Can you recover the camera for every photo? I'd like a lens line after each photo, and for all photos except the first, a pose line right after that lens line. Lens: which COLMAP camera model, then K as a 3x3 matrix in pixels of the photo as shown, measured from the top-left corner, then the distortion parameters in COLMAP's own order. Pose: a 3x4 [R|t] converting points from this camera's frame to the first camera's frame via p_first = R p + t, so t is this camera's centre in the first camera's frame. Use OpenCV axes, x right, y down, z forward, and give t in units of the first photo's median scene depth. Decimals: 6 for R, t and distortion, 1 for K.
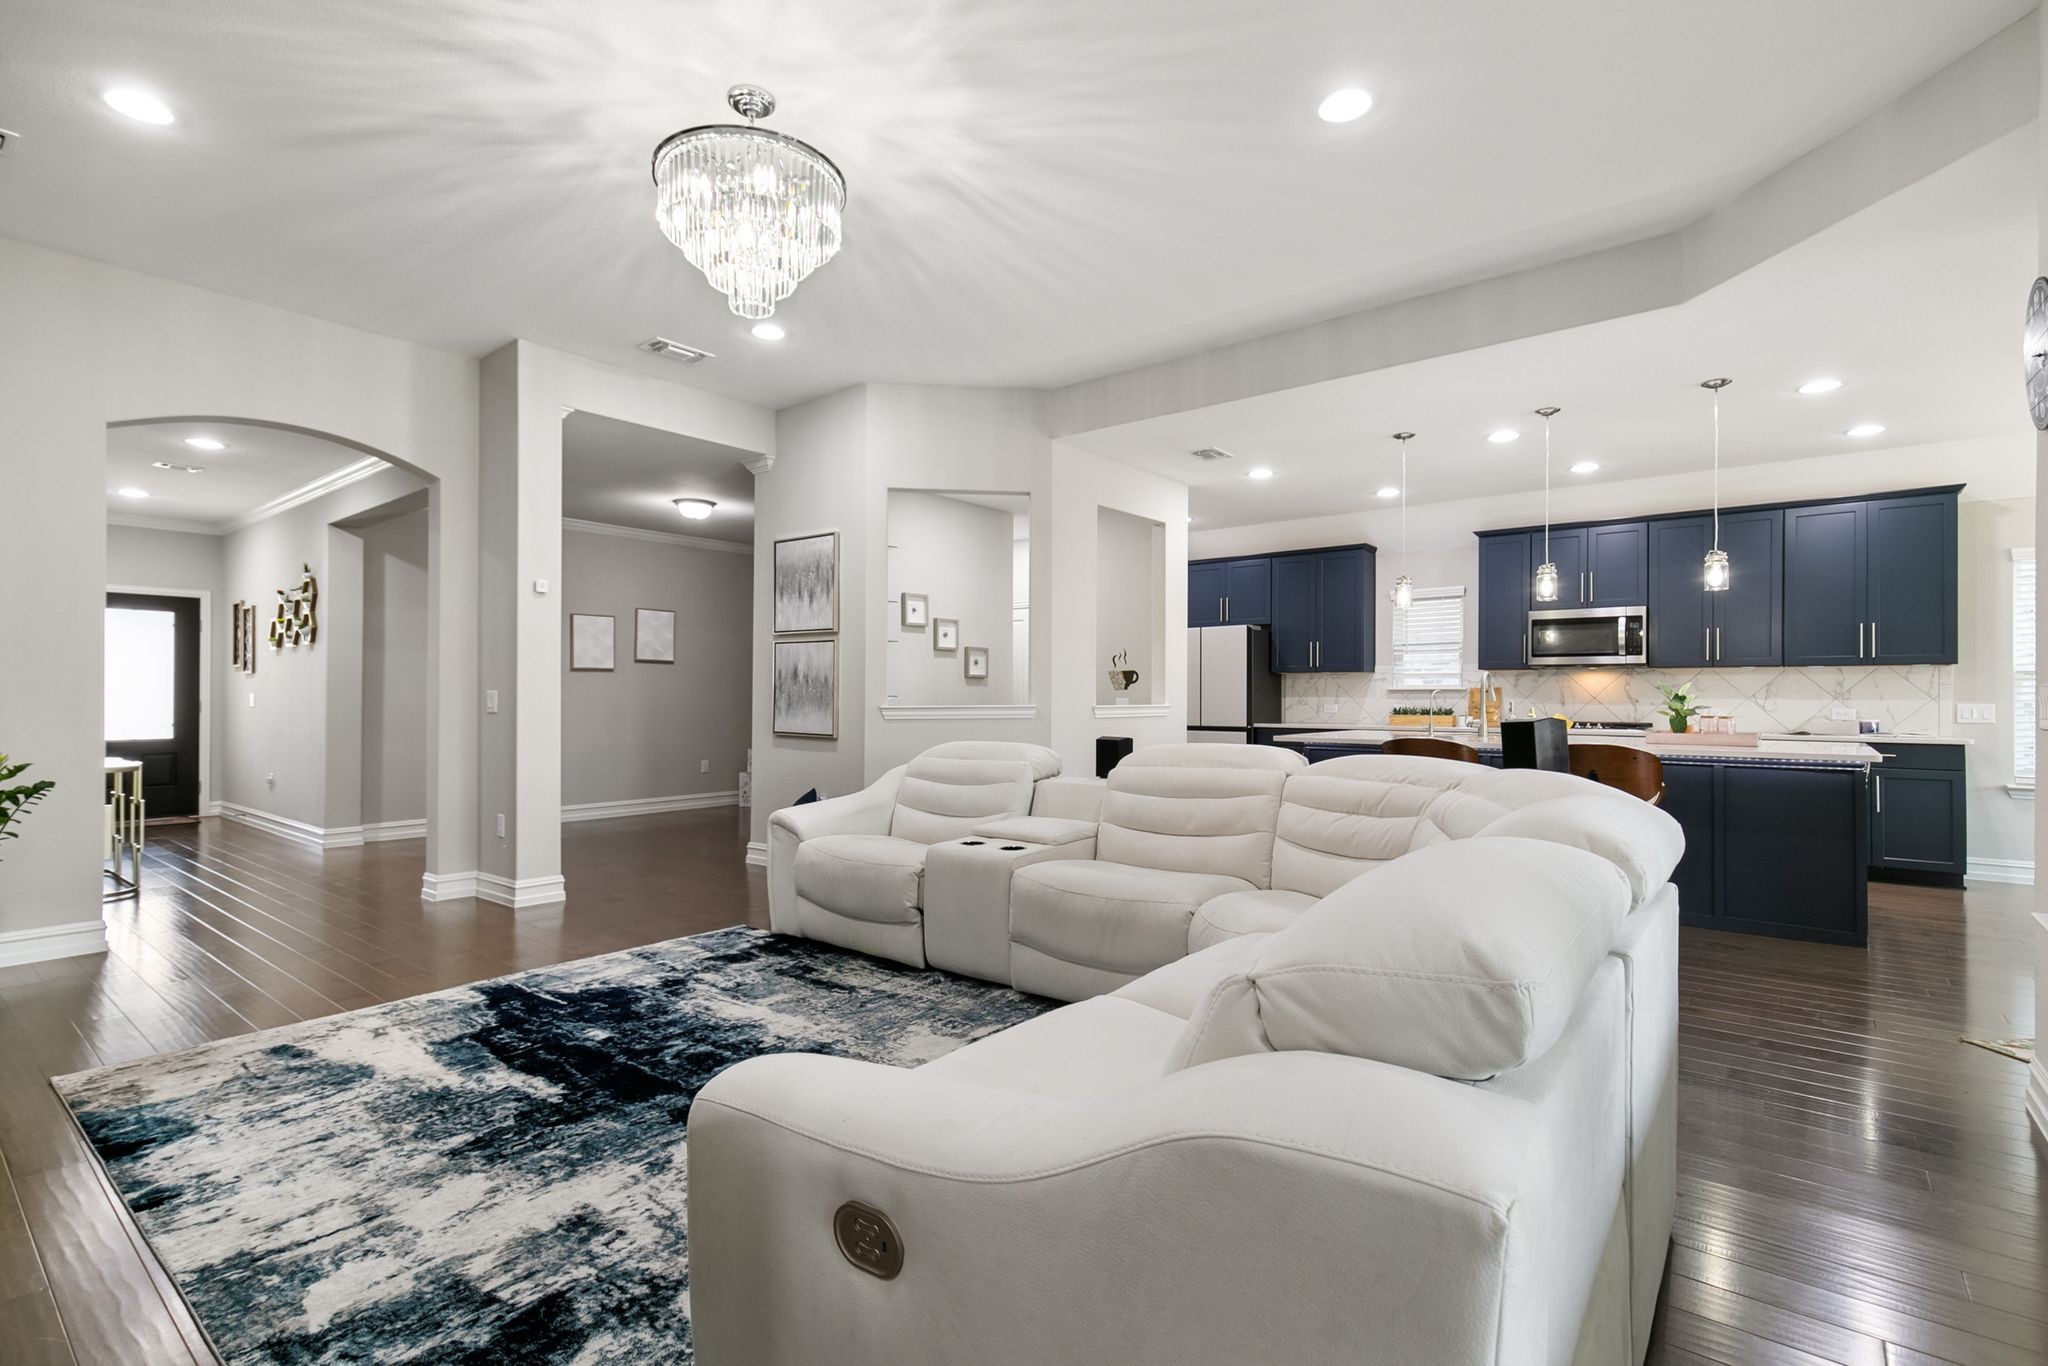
lens RADIAL K [[938.3, 0, 1008.2], [0, 938.3, 693.0], [0, 0, 1]] dist [0.008379, -0.001829]
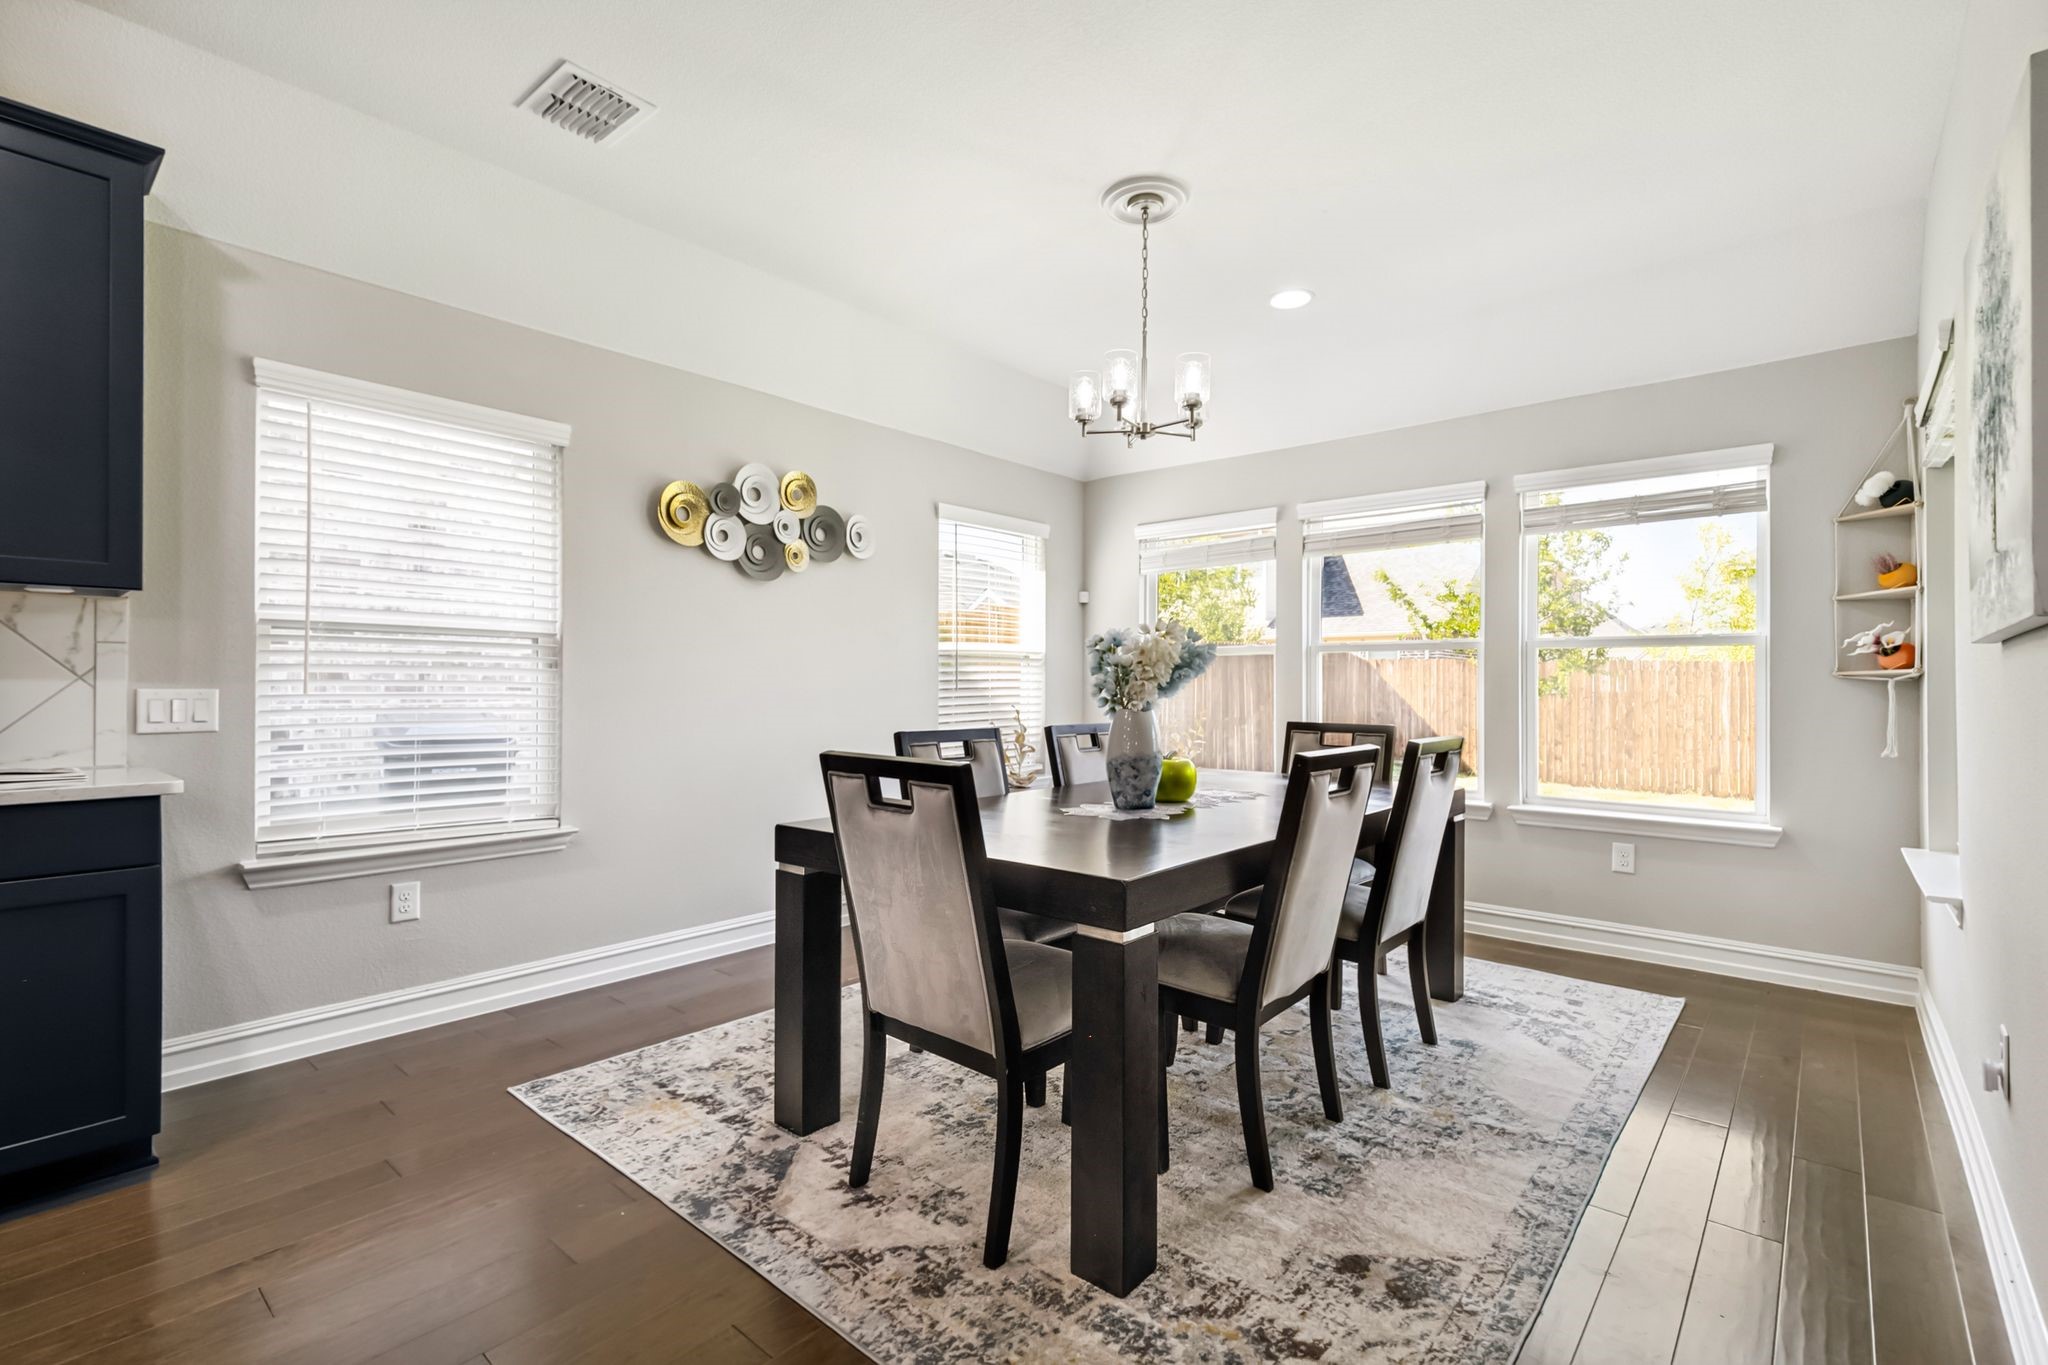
lens RADIAL K [[938.3, 0, 1030.6], [0, 938.3, 681.4], [0, 0, 1]] dist [0.008379, -0.001829]
pose [[0.013356, 0.001663, 0.999909, 0.976154], [-0.005882, 0.999981, -0.001584, 0.010563], [-0.999894, -0.005860, 0.013365, 0.988226]]
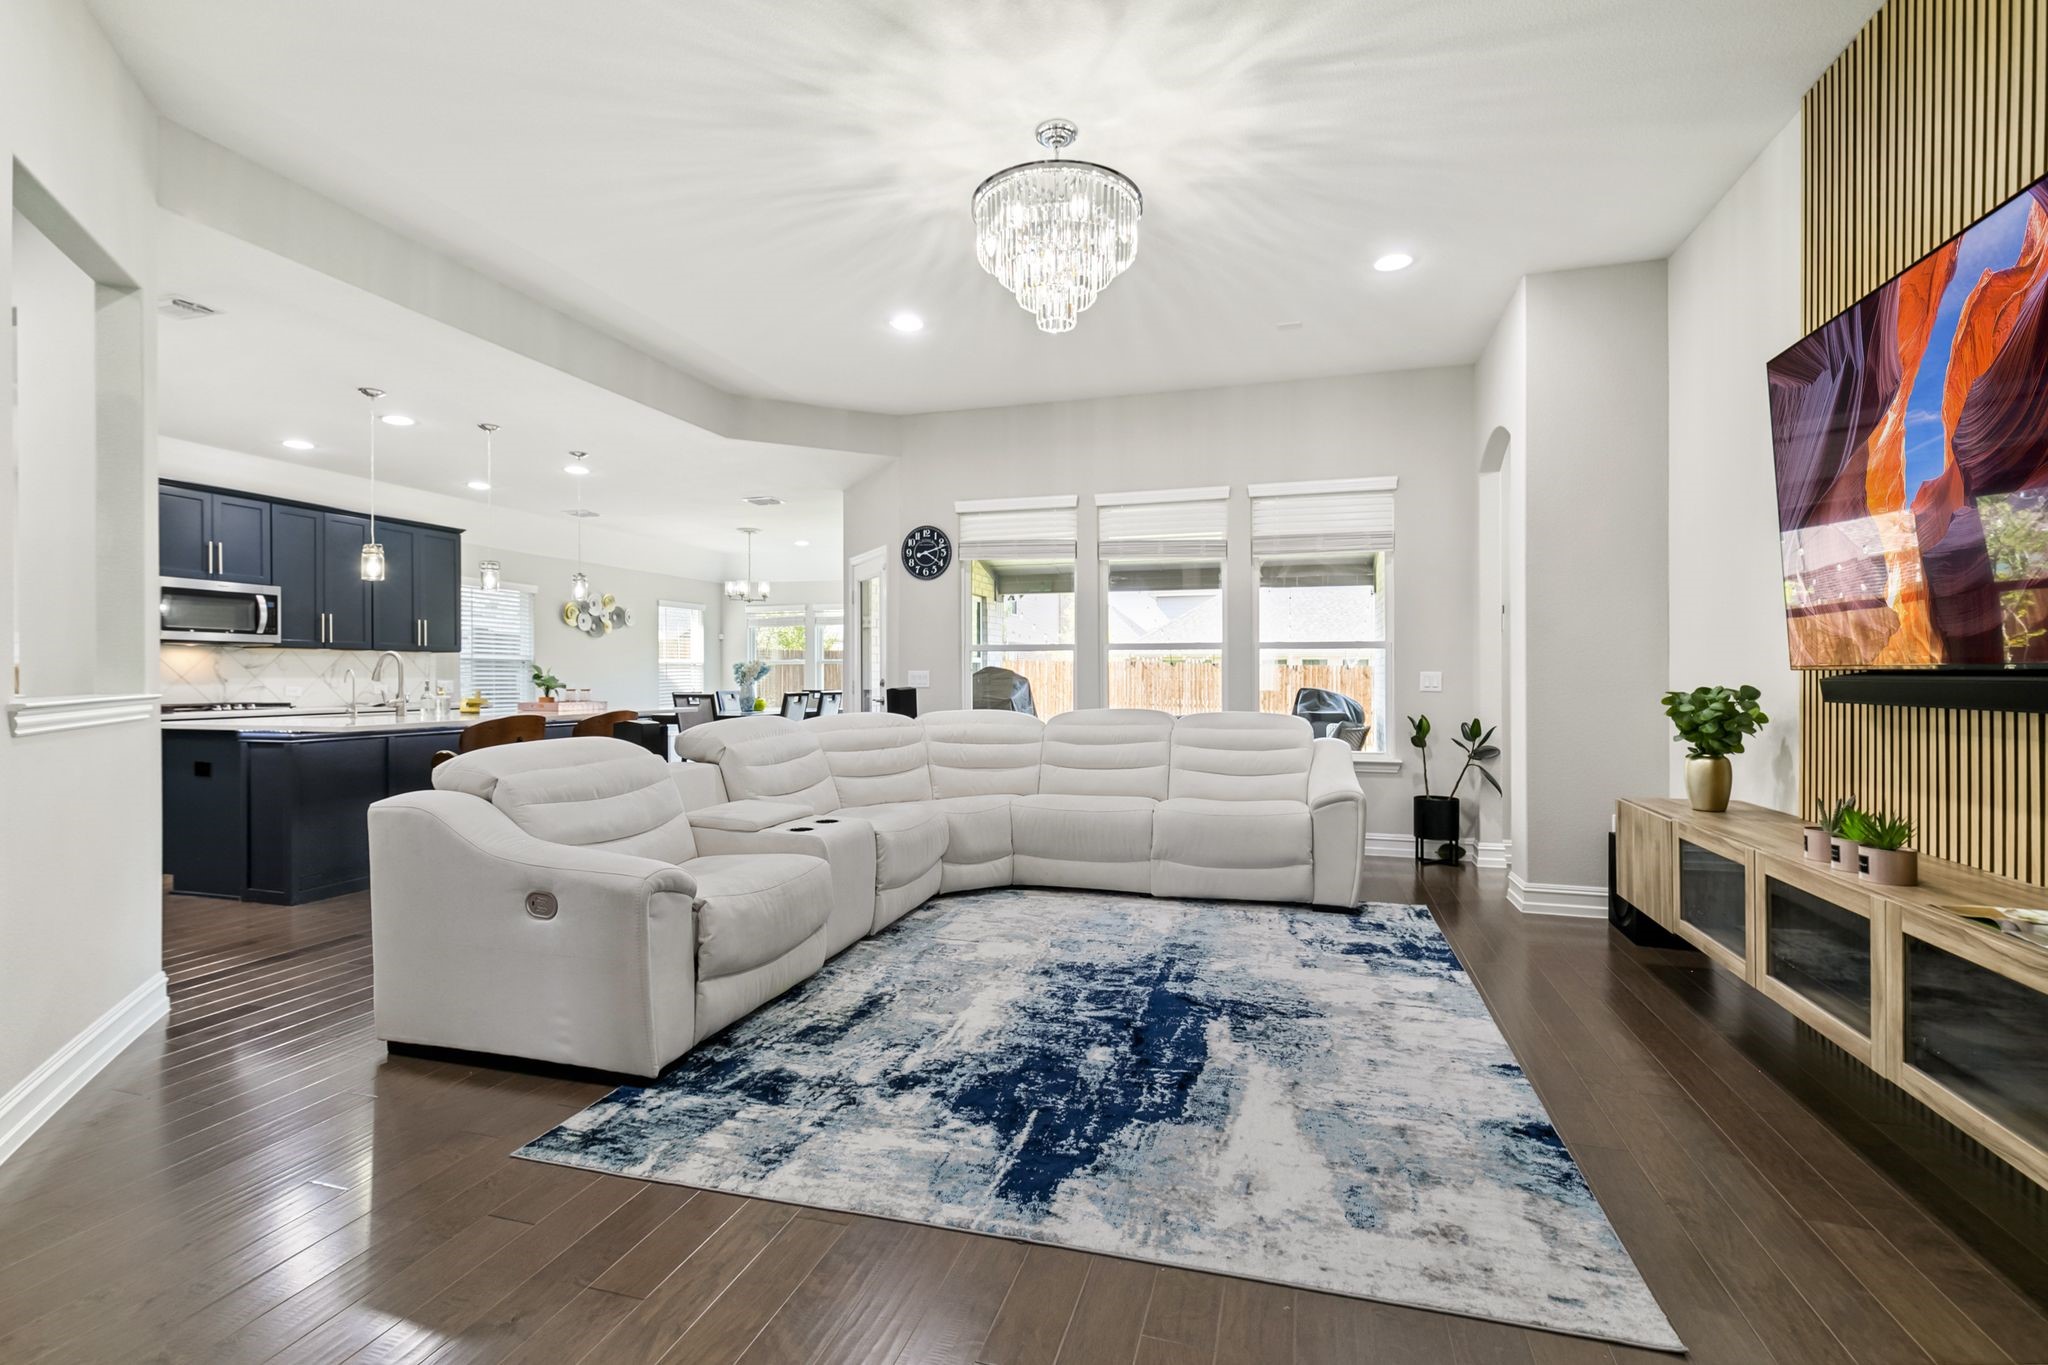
lens RADIAL K [[938.3, 0, 1017.1], [0, 938.3, 680.1], [0, 0, 1]] dist [0.008379, -0.001829]
pose [[-0.374031, -0.006521, 0.927393, -1.055101], [-0.001316, 0.999978, 0.006500, 0.001133], [-0.927415, 0.001211, -0.374031, 1.204295]]
